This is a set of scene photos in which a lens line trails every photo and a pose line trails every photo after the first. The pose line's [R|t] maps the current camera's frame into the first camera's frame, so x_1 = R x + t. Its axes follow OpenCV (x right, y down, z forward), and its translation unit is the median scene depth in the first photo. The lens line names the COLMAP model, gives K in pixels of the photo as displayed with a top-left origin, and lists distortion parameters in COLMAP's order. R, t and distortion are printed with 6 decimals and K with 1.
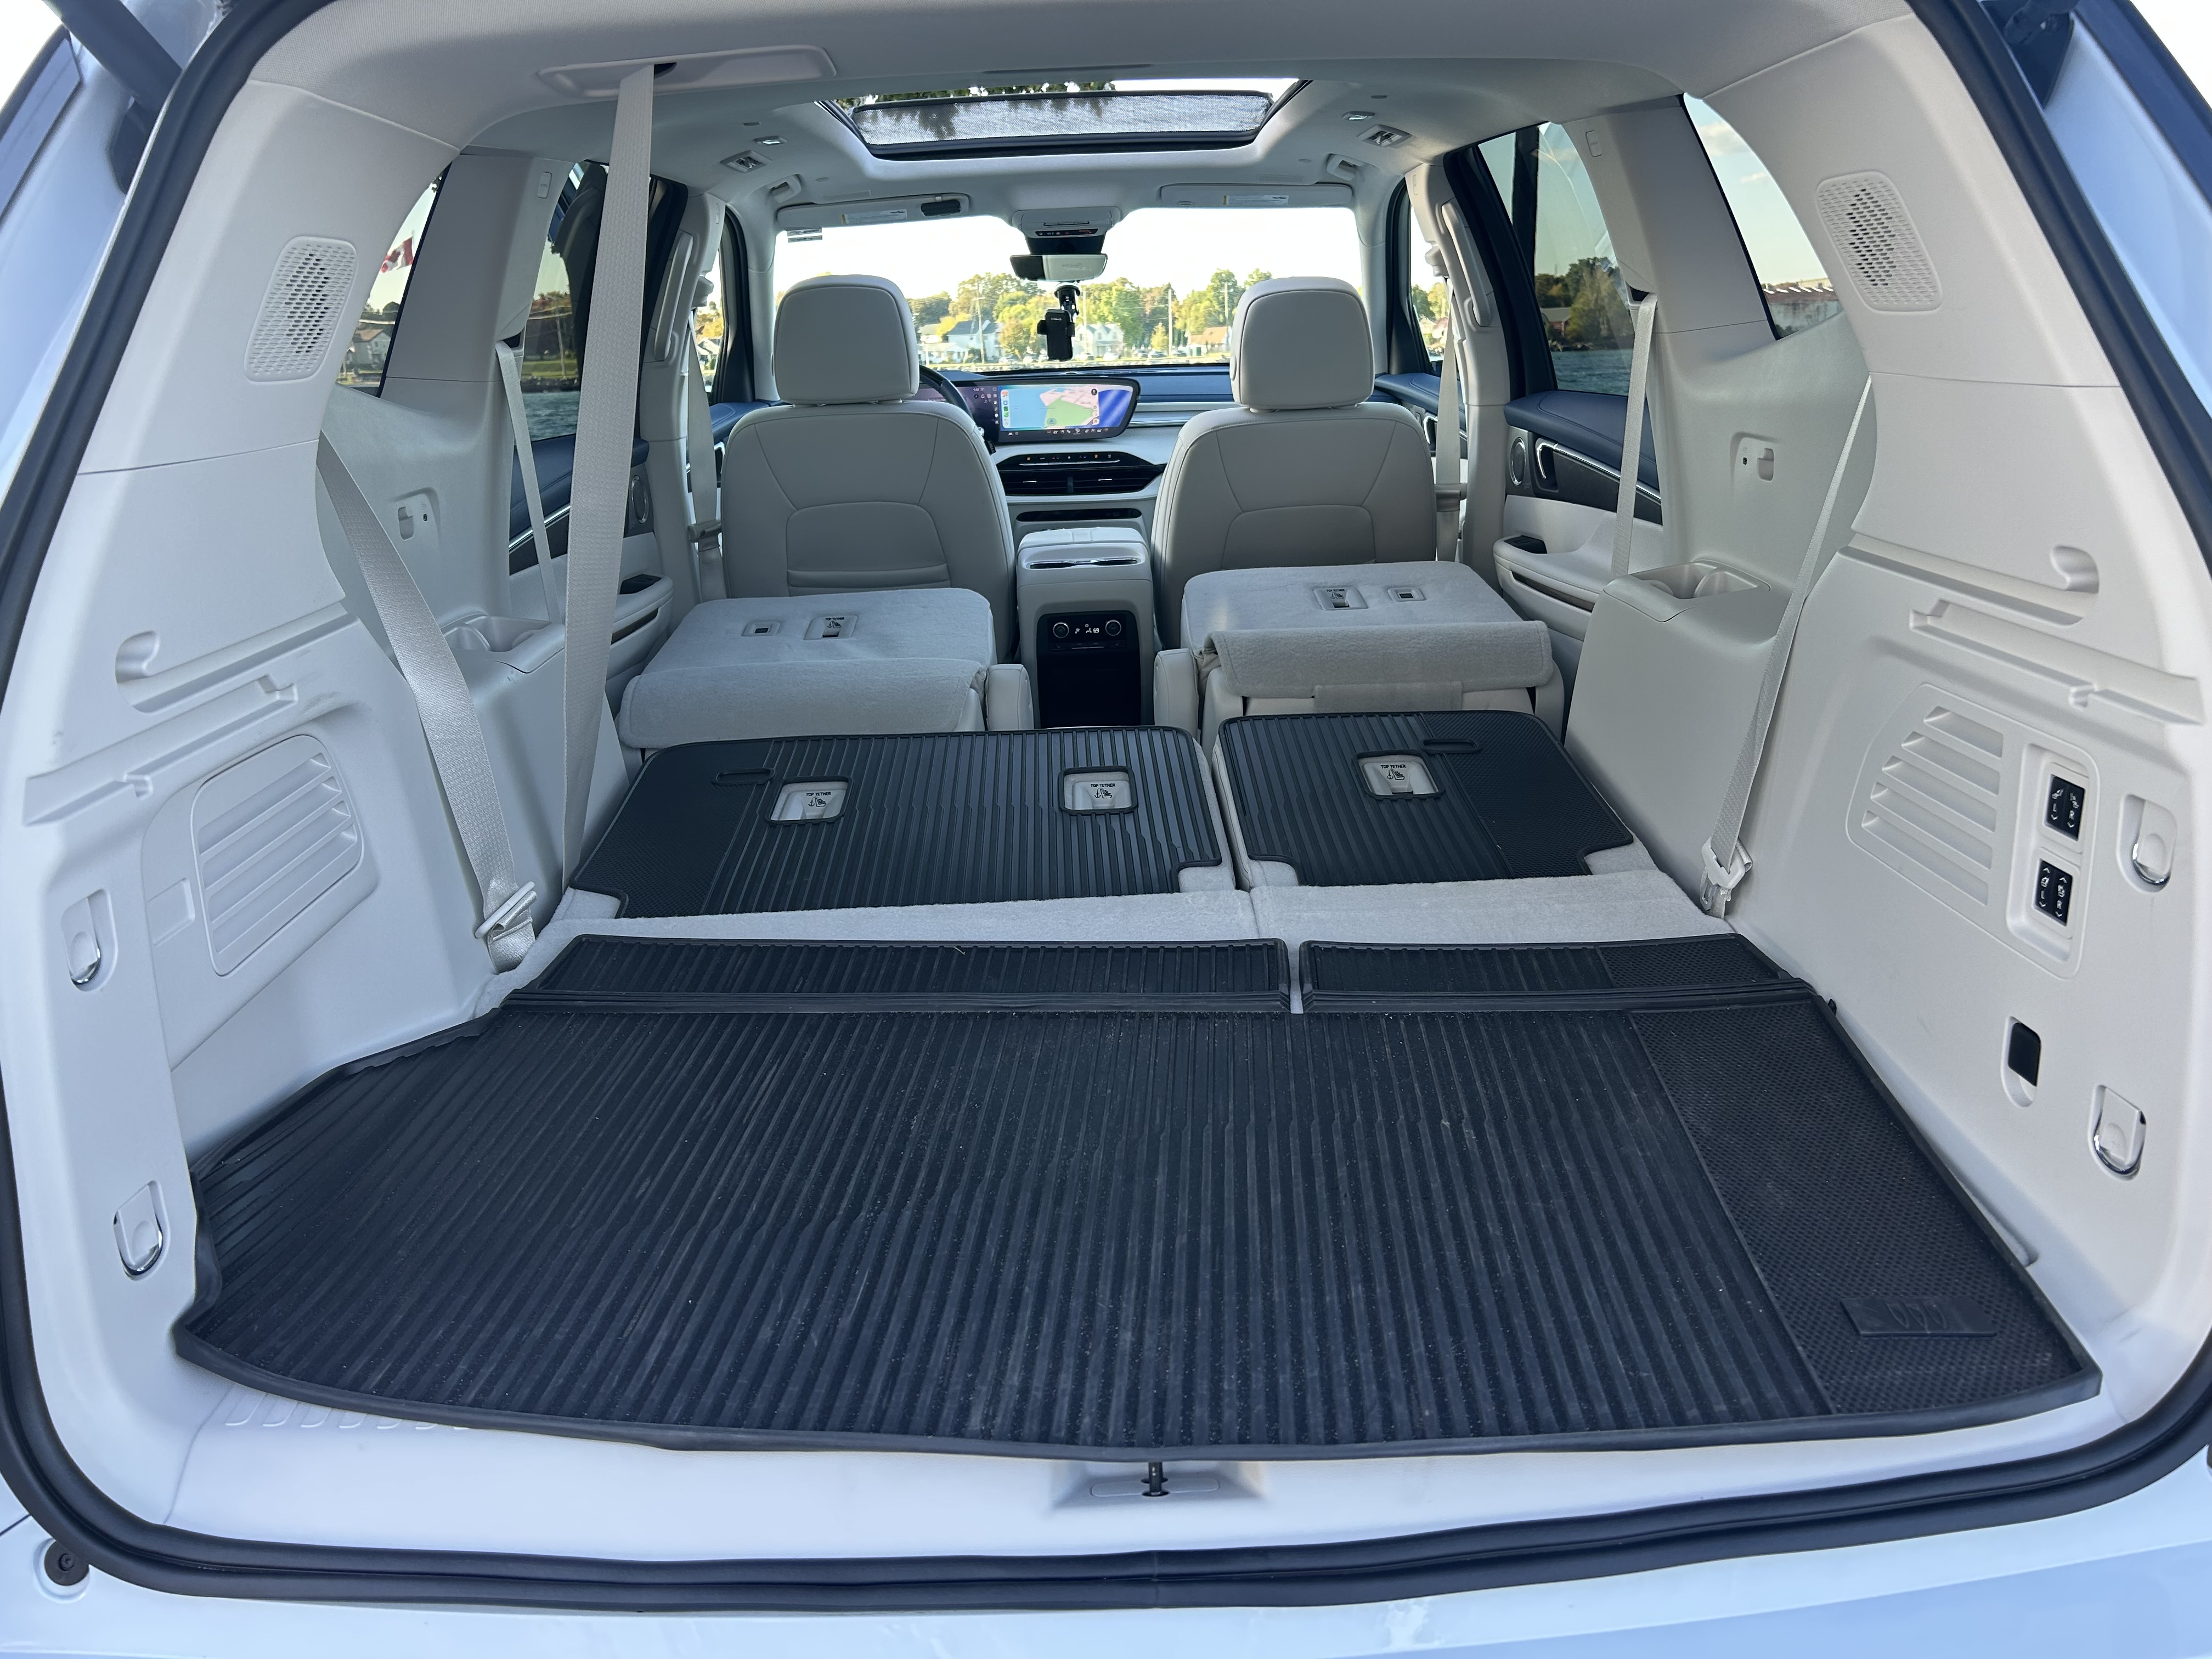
lens RADIAL K [[1674.6, 0, 1097.7], [0, 1674.6, 835.2], [0, 0, 1]] dist [0.036447, -0.007199]
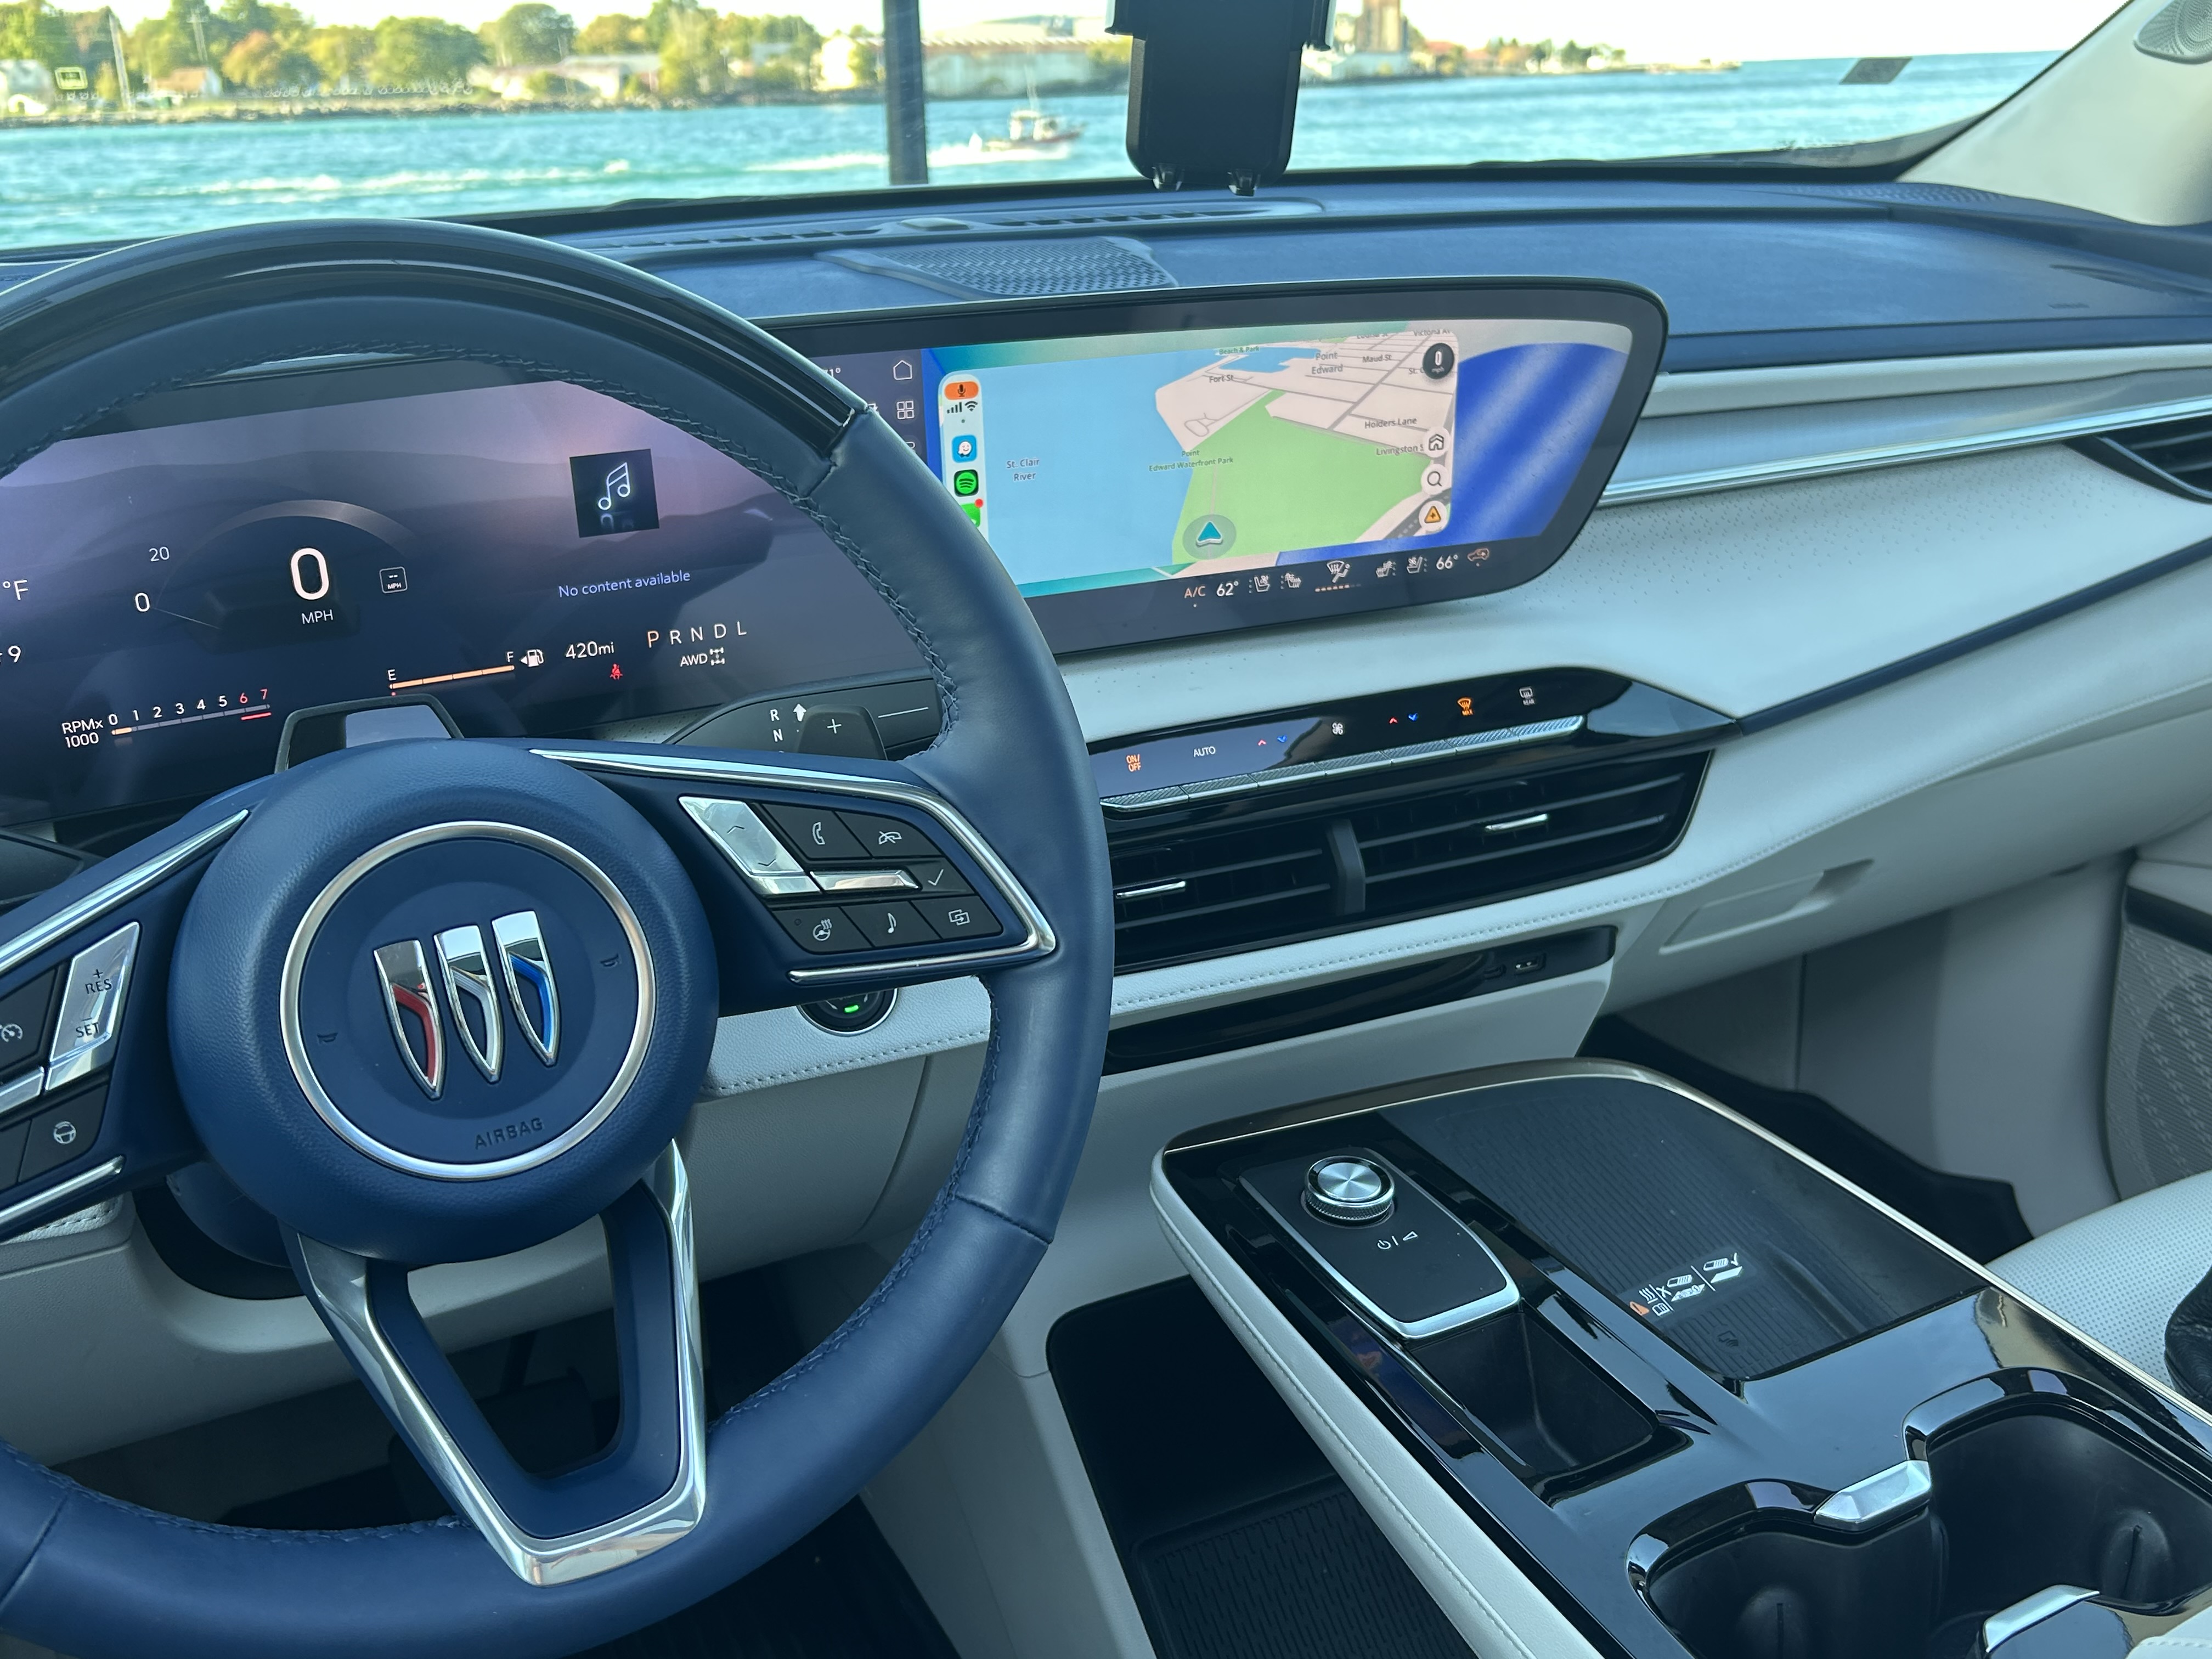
lens RADIAL K [[2040.3, 0, 1106.4], [0, 2040.3, 822.5], [0, 0, 1]] dist [0.000217, 0.000000]
pose [[0.891646, -0.139300, 0.430769, -0.134579], [0.114646, 0.989948, 0.082821, -0.236679], [-0.437976, -0.024461, 0.898654, 0.816032]]
